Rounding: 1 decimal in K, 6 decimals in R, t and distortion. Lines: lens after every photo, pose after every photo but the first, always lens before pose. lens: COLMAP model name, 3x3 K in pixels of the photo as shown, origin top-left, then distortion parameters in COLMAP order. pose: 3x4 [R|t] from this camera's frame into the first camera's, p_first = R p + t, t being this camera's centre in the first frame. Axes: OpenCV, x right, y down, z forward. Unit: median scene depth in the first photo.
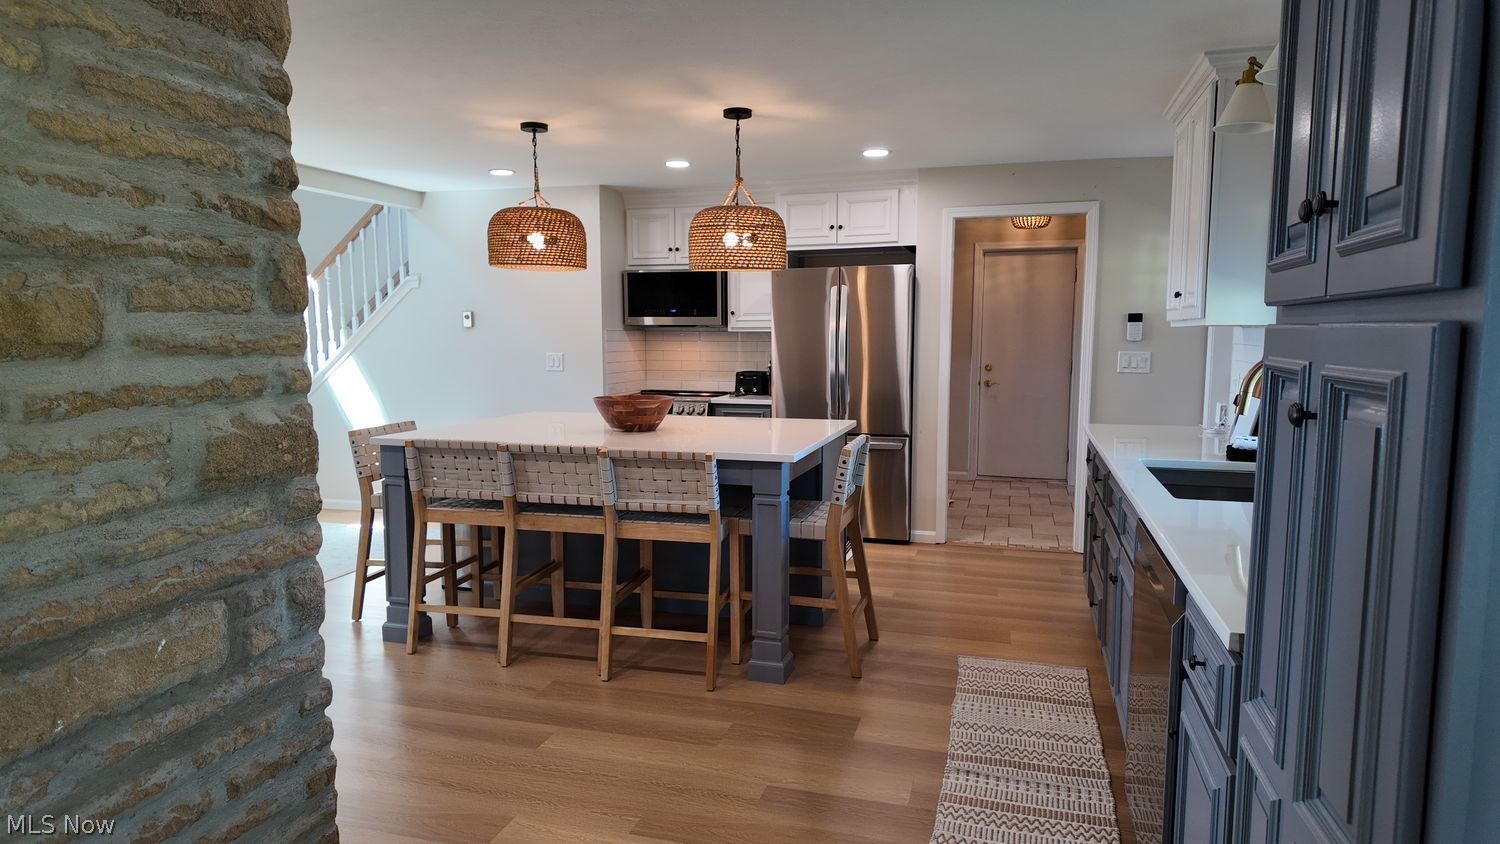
lens RADIAL K [[877.5, 0, 750.0], [0, 877.5, 422.0], [0, 0, 1]] dist [0.002883, -0.036211]
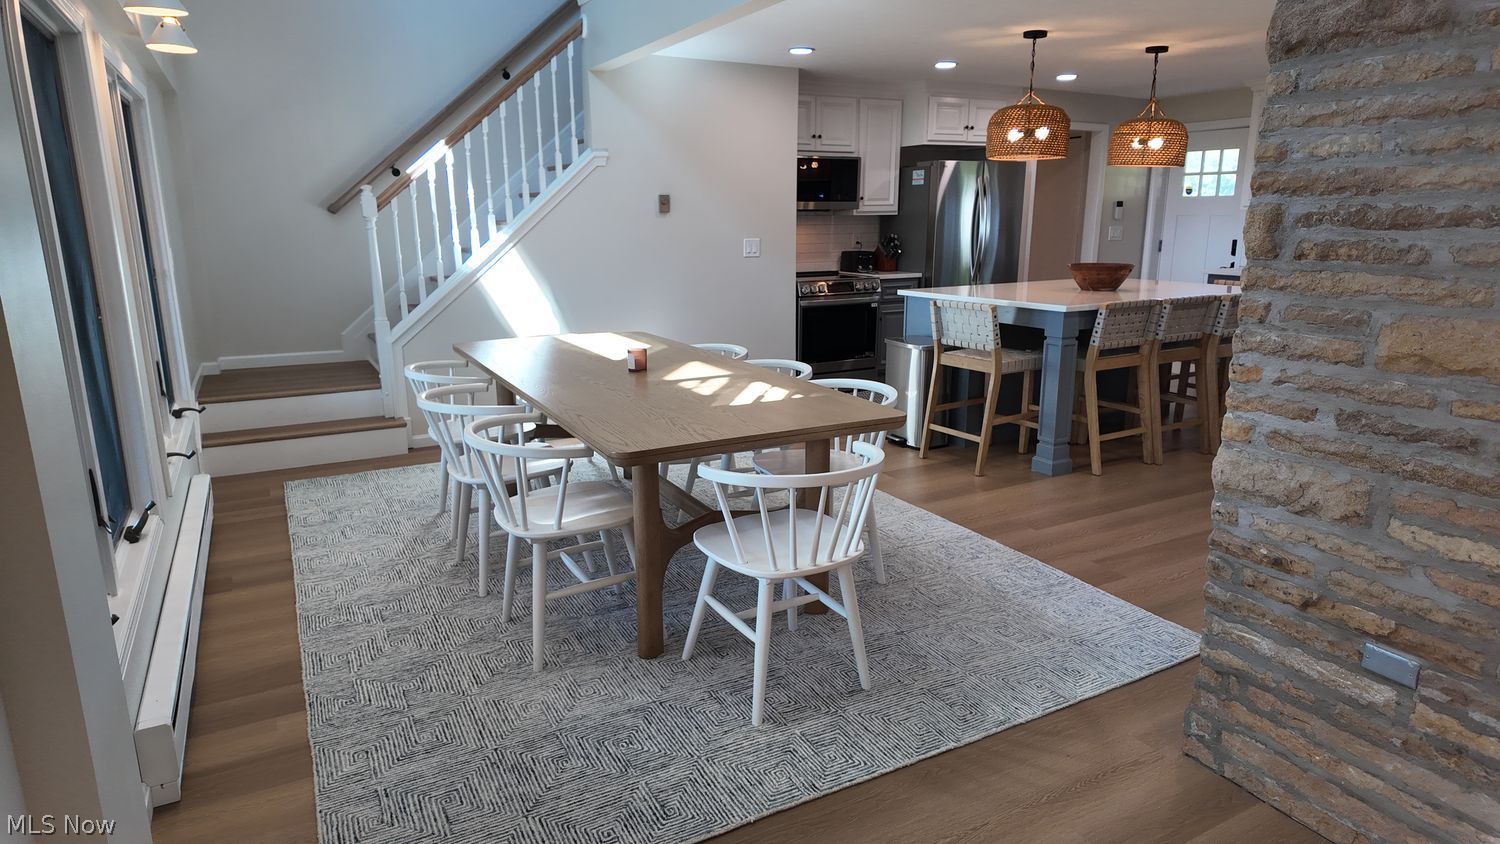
lens RADIAL K [[877.5, 0, 750.0], [0, 877.5, 422.0], [0, 0, 1]] dist [0.002883, -0.036211]
pose [[0.721523, -0.161643, 0.673258, -1.119750], [0.078038, 0.985157, 0.152894, -0.028085], [-0.687979, -0.057777, 0.723427, 0.314683]]
